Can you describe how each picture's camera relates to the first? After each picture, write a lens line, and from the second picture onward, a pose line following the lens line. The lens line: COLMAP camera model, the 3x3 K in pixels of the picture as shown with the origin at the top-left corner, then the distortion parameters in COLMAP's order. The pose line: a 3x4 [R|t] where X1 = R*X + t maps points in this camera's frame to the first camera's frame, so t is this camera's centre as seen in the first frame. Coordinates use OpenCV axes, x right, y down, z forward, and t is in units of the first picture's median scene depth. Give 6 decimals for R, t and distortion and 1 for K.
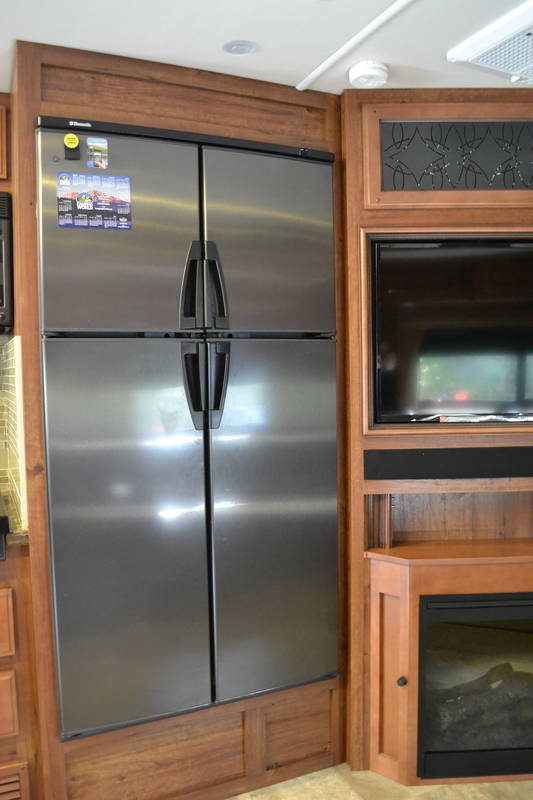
lens RADIAL K [[635.0, 0, 266.5], [0, 635.0, 400.0], [0, 0, 1]] dist [-0.069587, -0.001458]
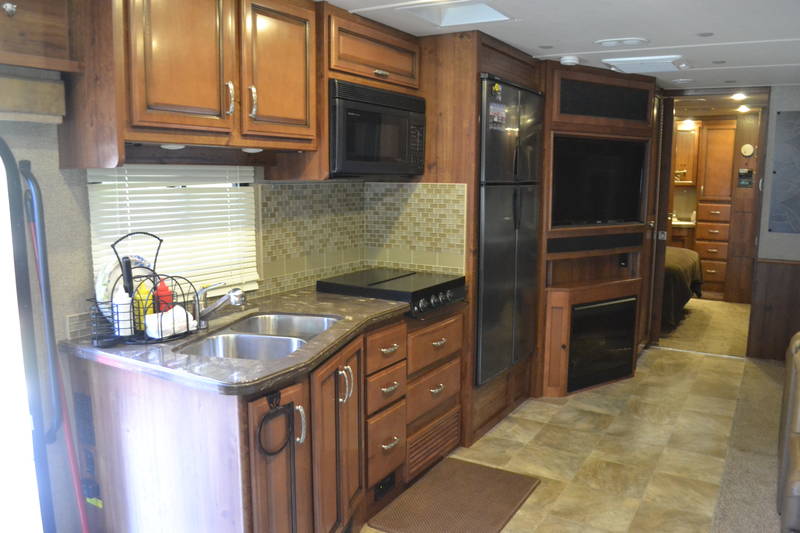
lens RADIAL K [[635.0, 0, 400.0], [0, 635.0, 266.5], [0, 0, 1]] dist [-0.069587, -0.001458]
pose [[0.829782, -0.054783, 0.555392, -1.424994], [0.006434, 0.996043, 0.088635, -0.017691], [-0.558050, -0.069974, 0.826852, -0.452267]]
